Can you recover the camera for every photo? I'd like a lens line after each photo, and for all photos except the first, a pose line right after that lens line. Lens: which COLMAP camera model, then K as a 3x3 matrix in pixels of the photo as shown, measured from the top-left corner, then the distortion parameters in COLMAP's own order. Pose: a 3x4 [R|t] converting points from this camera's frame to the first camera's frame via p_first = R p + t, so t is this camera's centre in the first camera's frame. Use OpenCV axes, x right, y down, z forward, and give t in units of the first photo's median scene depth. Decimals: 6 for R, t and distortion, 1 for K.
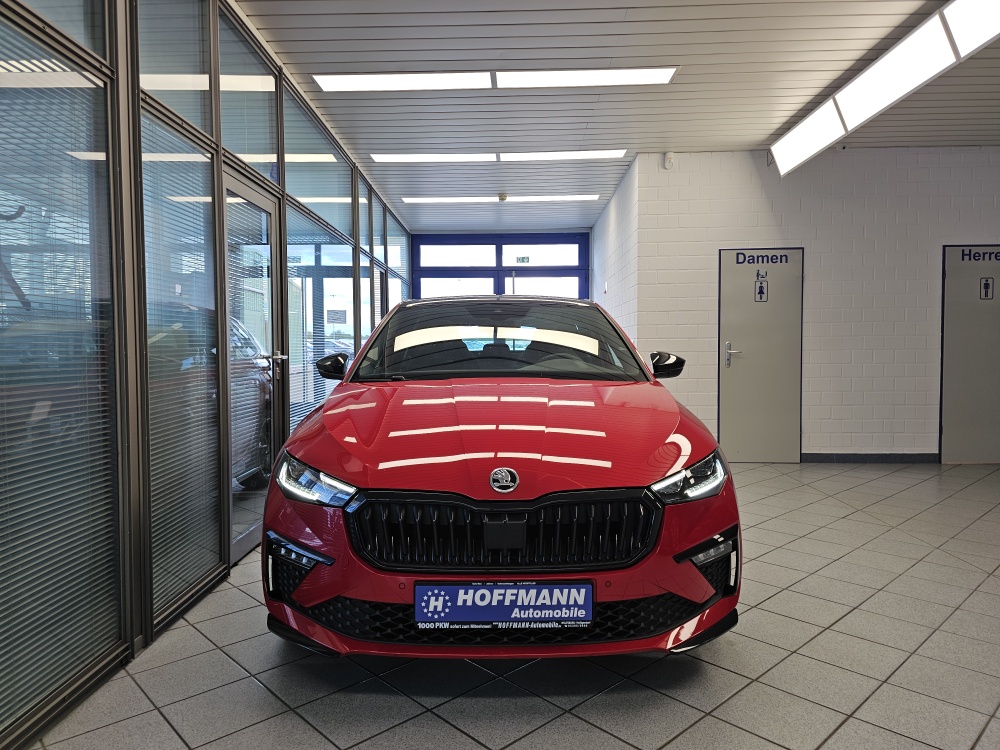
lens RADIAL K [[674.2, 0, 501.0], [0, 674.2, 370.2], [0, 0, 1]] dist [0.065989, -0.075939]
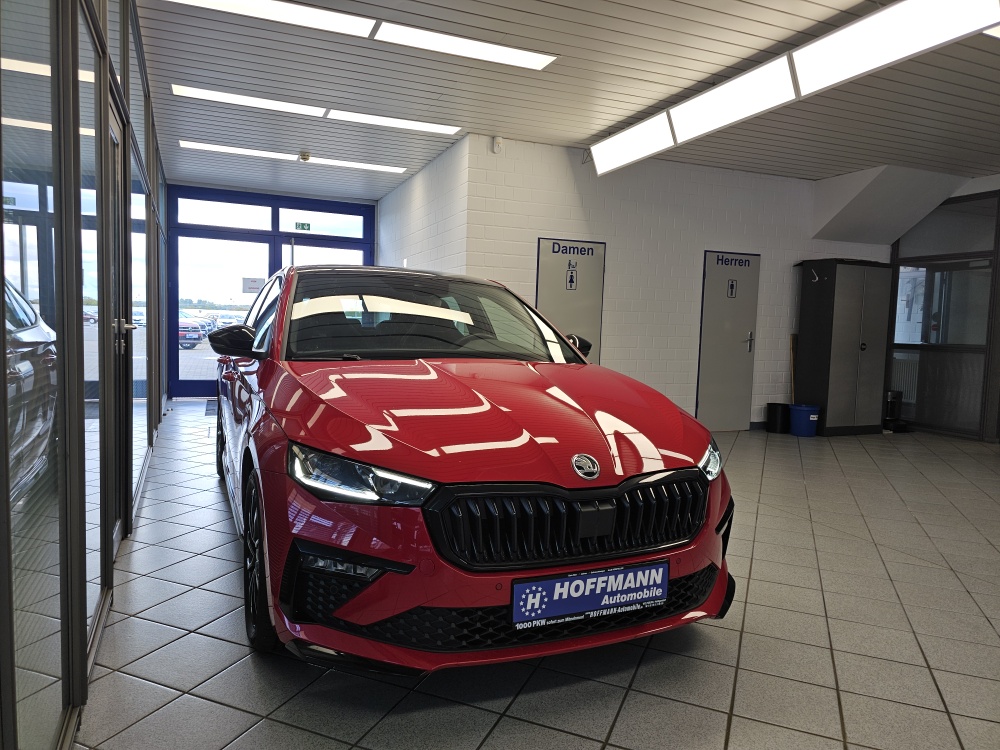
lens RADIAL K [[671.3, 0, 498.8], [0, 671.3, 376.0], [0, 0, 1]] dist [0.095793, -0.140651]
pose [[0.912685, 0.004313, 0.408641, -0.481472], [-0.021764, 0.999038, 0.038066, -0.001739], [-0.408084, -0.043636, 0.911901, 0.164017]]
